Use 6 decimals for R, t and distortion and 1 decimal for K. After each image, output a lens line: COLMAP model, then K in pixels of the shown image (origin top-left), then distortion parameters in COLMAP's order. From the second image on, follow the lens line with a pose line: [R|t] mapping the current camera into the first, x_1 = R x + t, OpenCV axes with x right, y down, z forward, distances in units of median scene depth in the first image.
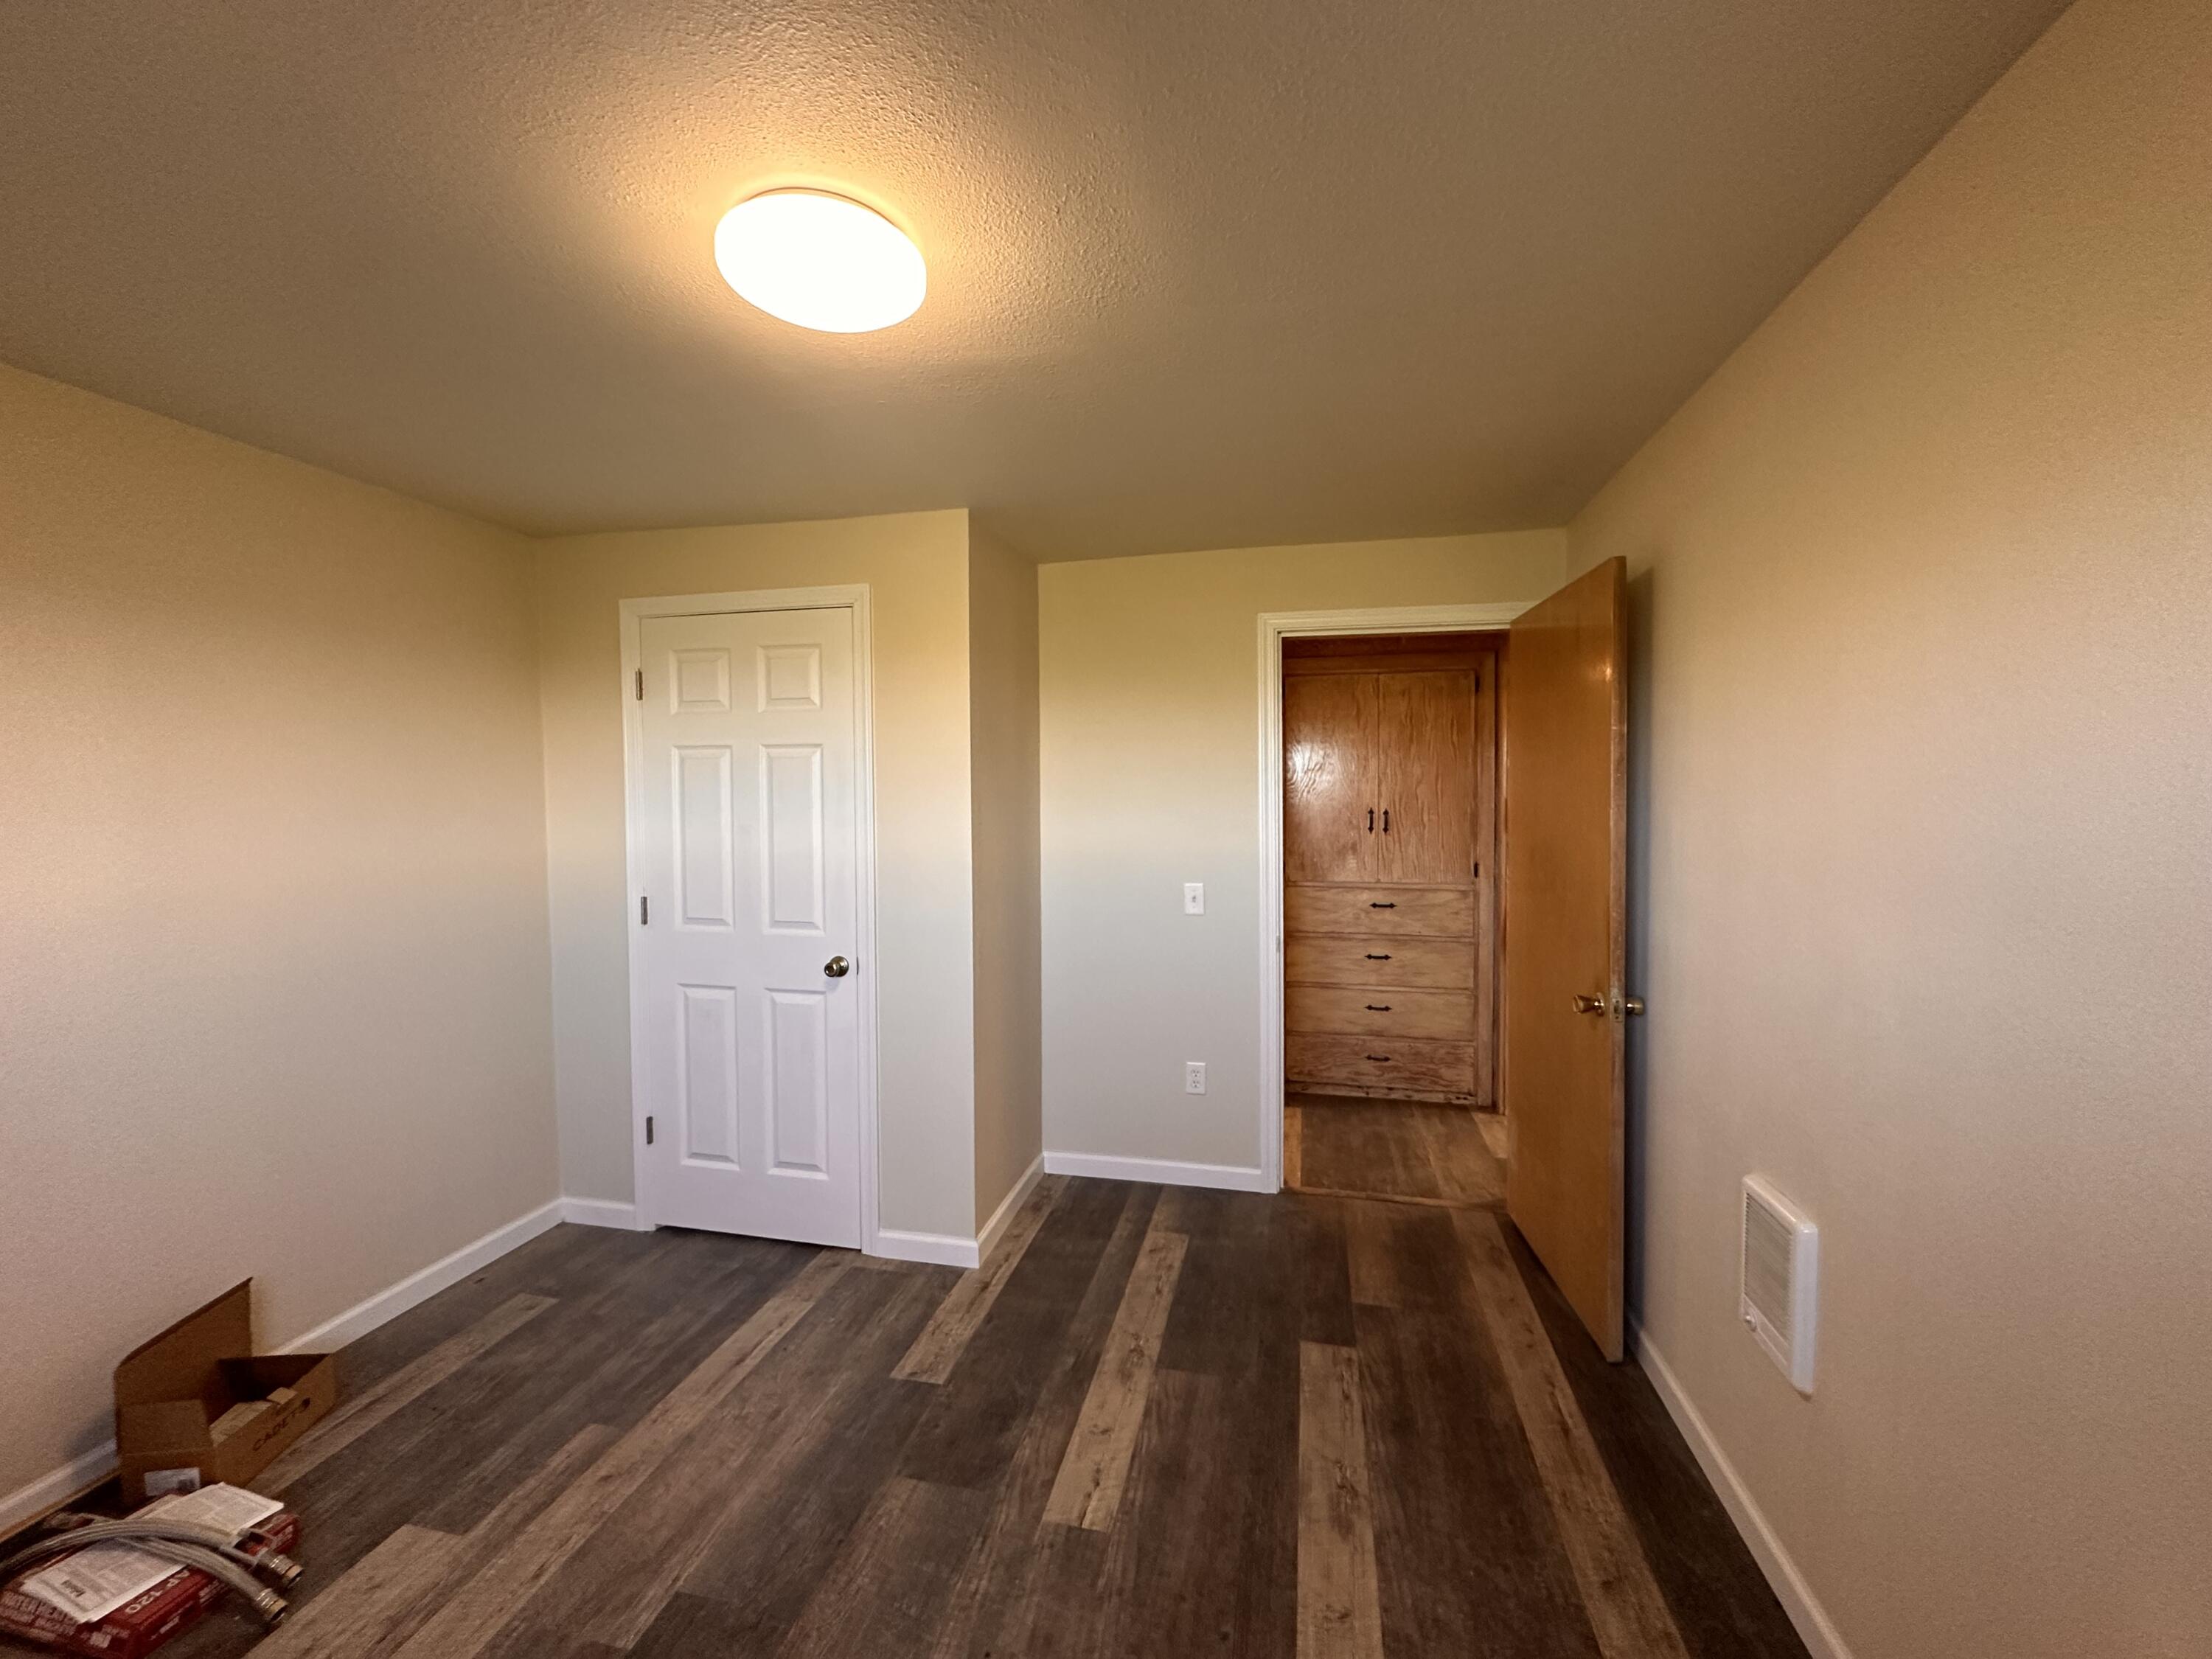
lens RADIAL K [[891.1, 0, 1111.1], [0, 891.1, 817.9], [0, 0, 1]] dist [-0.001209, -0.000029]
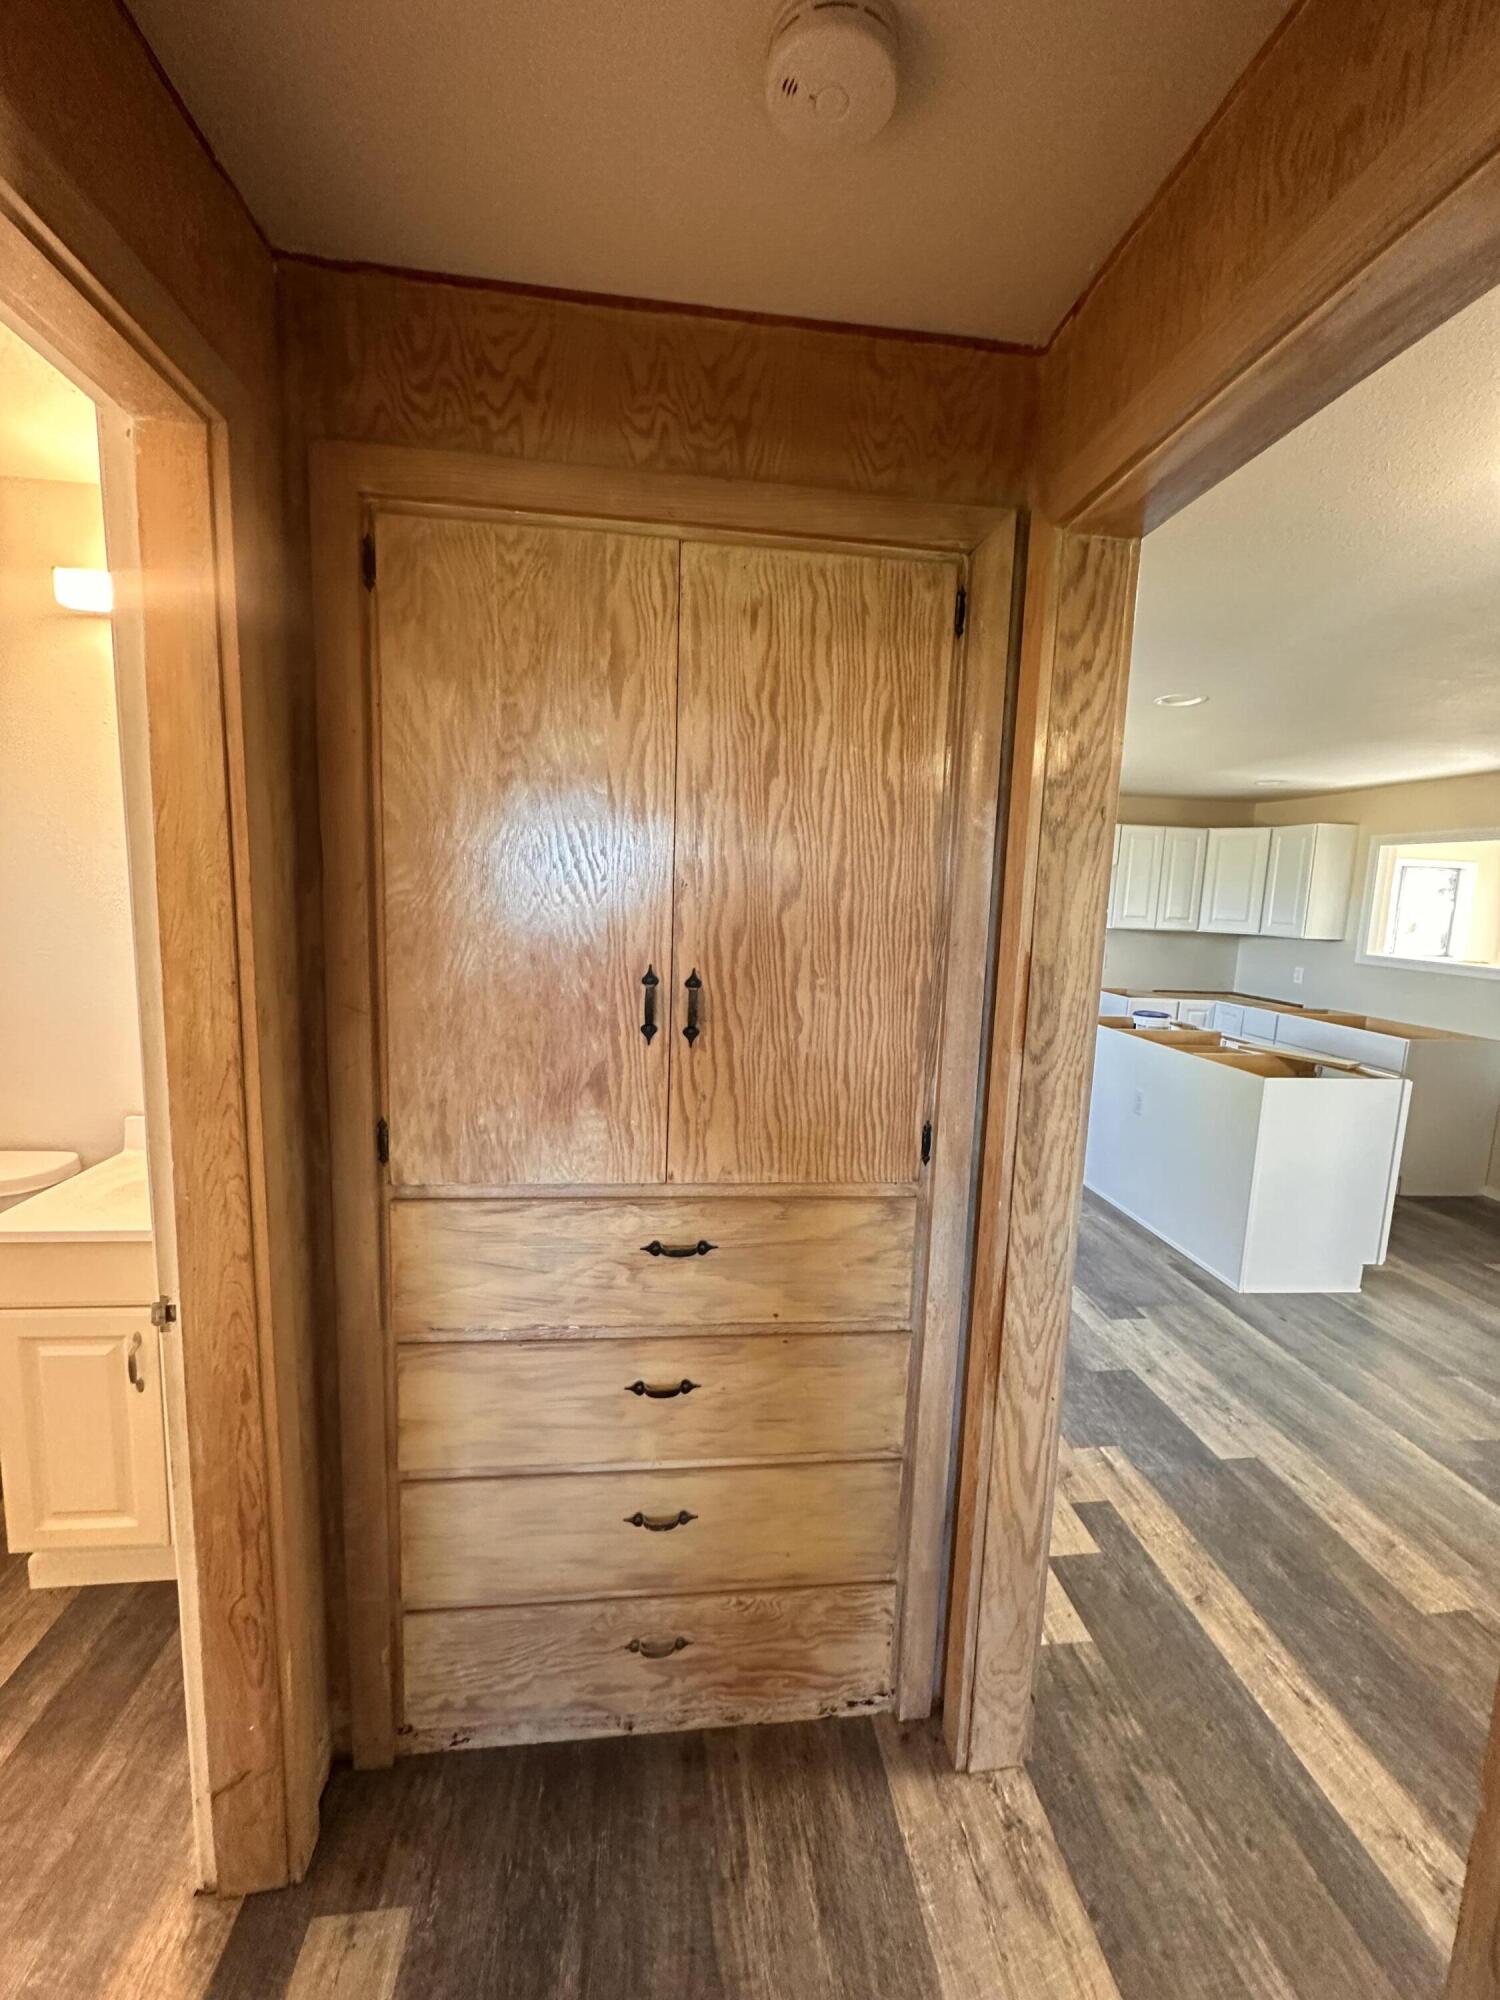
lens RADIAL K [[805.7, 0, 738.4], [0, 805.7, 994.7], [0, 0, 1]] dist [-0.001209, -0.000029]
pose [[0.941962, -0.007979, 0.335626, 0.223274], [-0.029838, 0.993771, 0.107369, -0.033945], [-0.334392, -0.111152, 0.935856, 0.711618]]
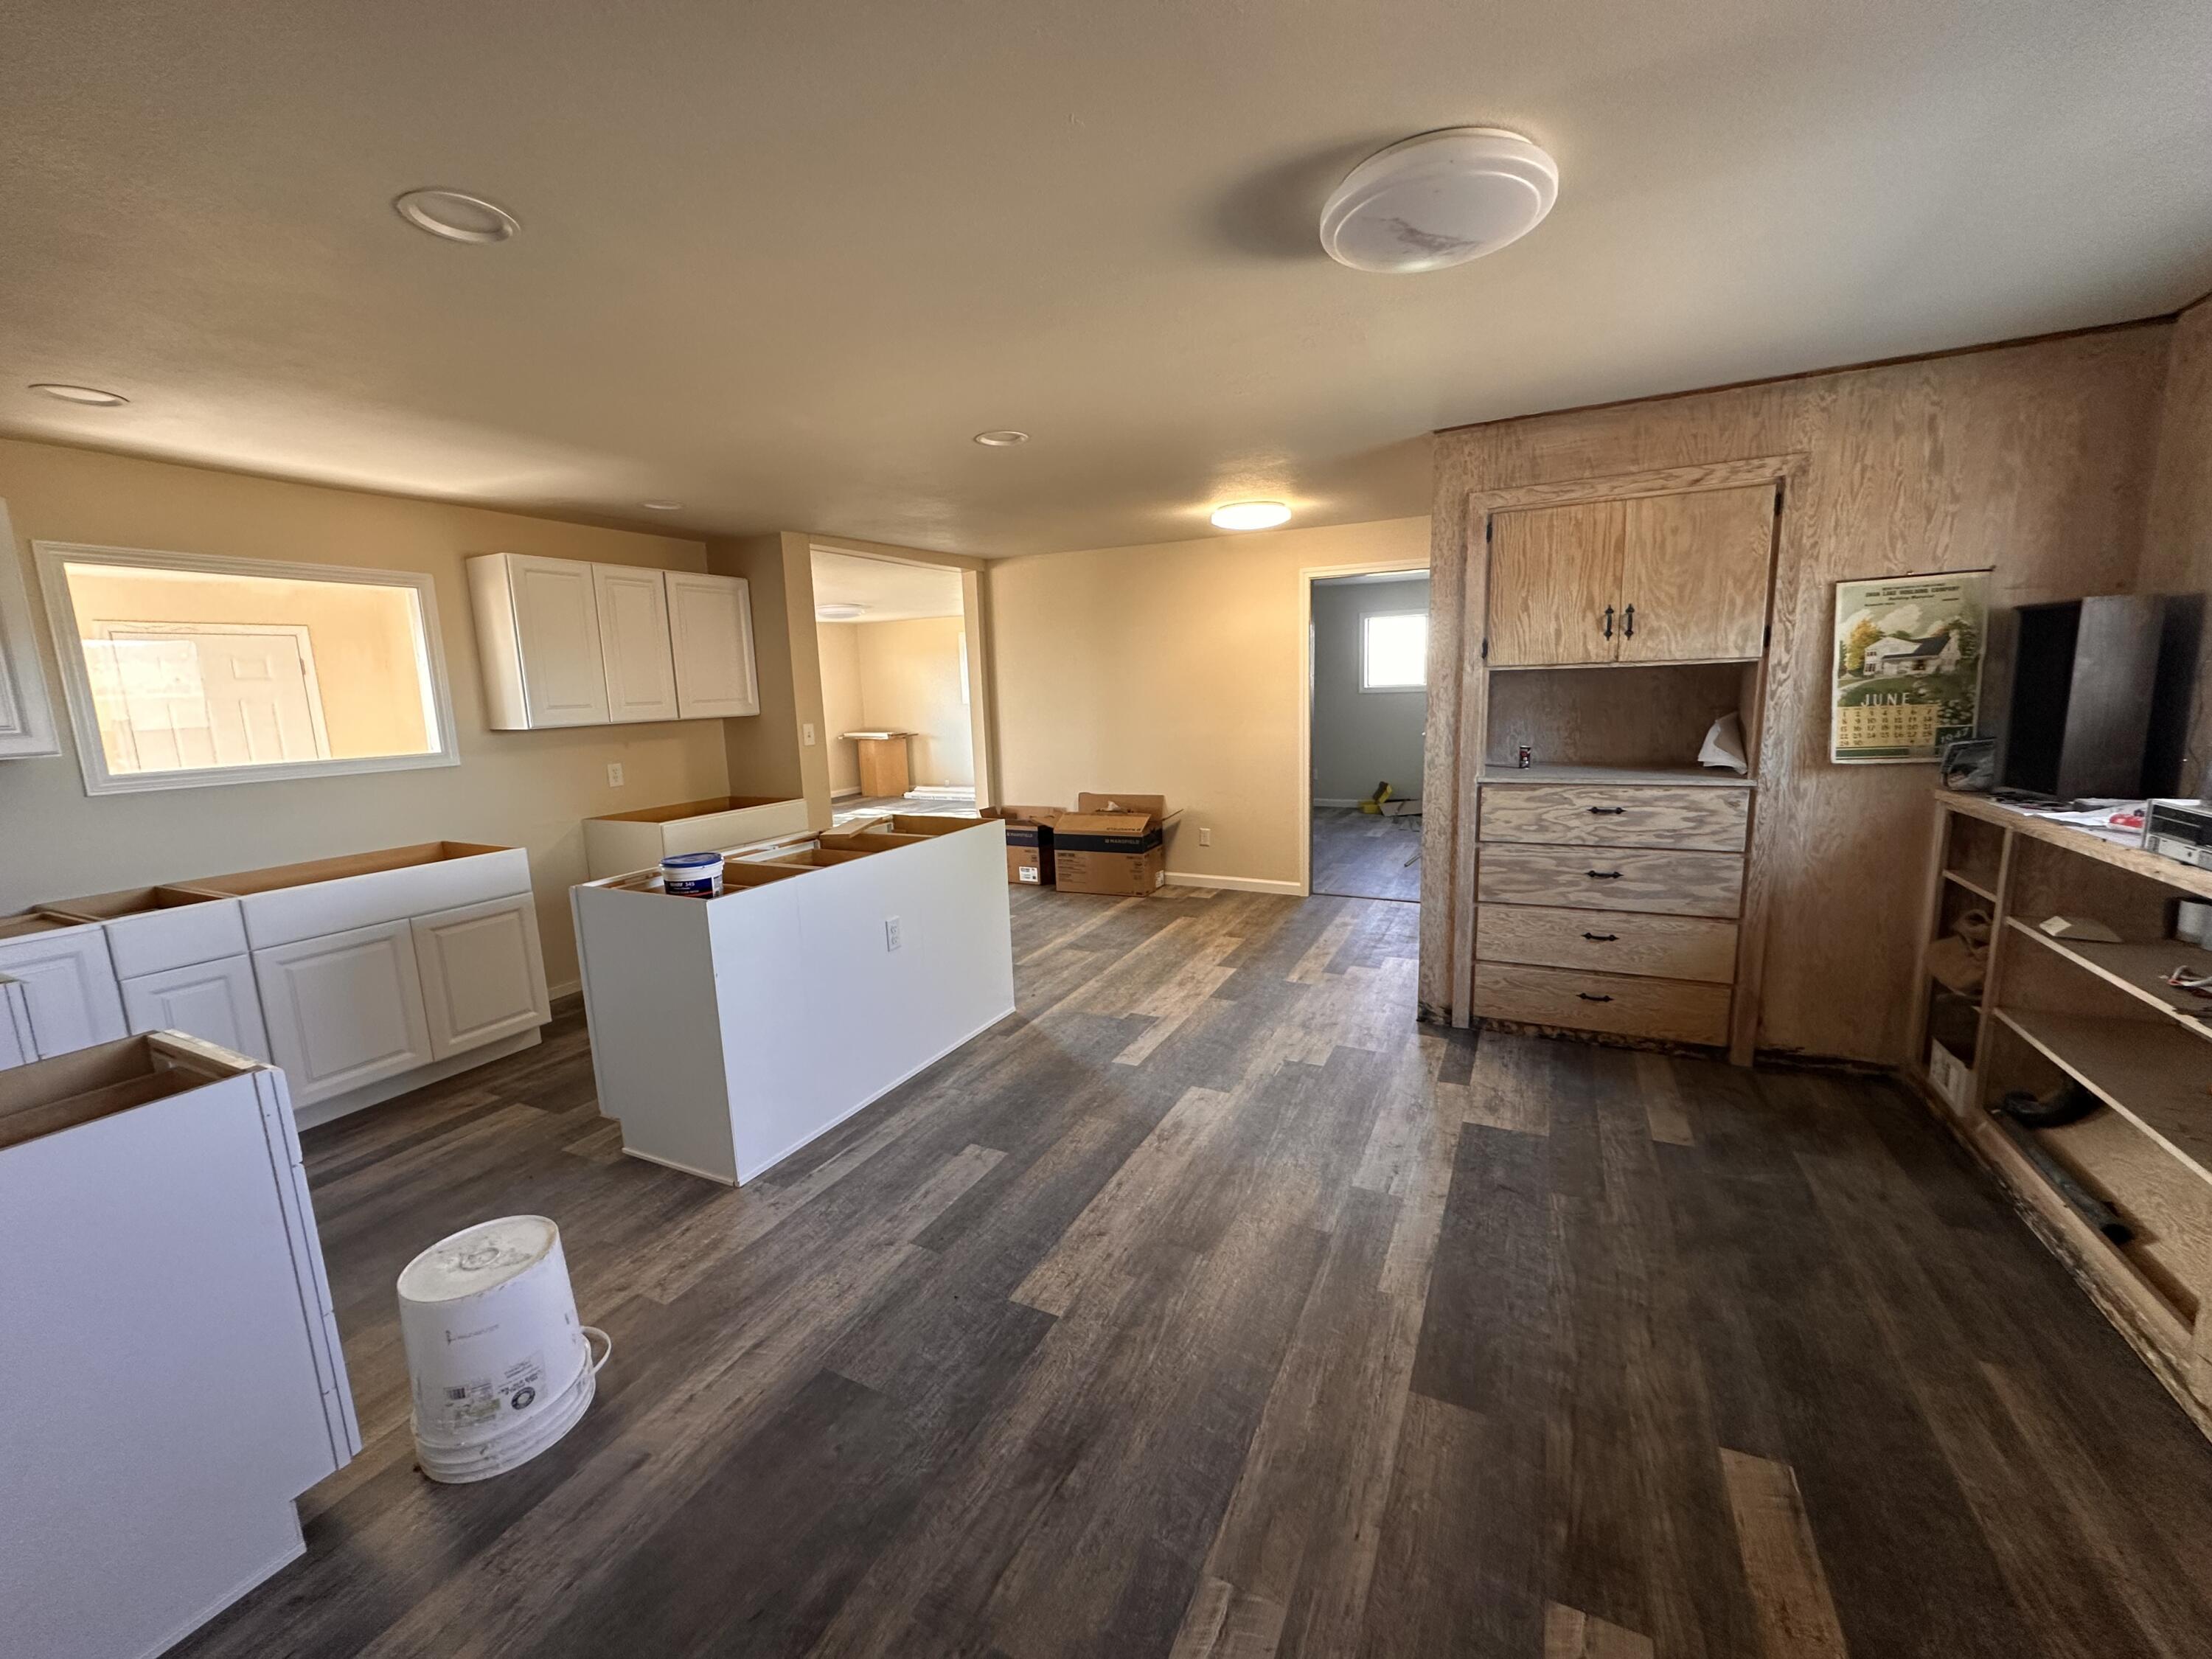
lens RADIAL K [[891.1, 0, 1095.9], [0, 891.1, 827.2], [0, 0, 1]] dist [-0.001209, -0.000029]
pose [[-0.972426, 0.000829, 0.233208, 0.570974], [0.046249, 0.980818, 0.189360, -0.053252], [-0.228578, 0.194924, -0.953812, 1.932732]]
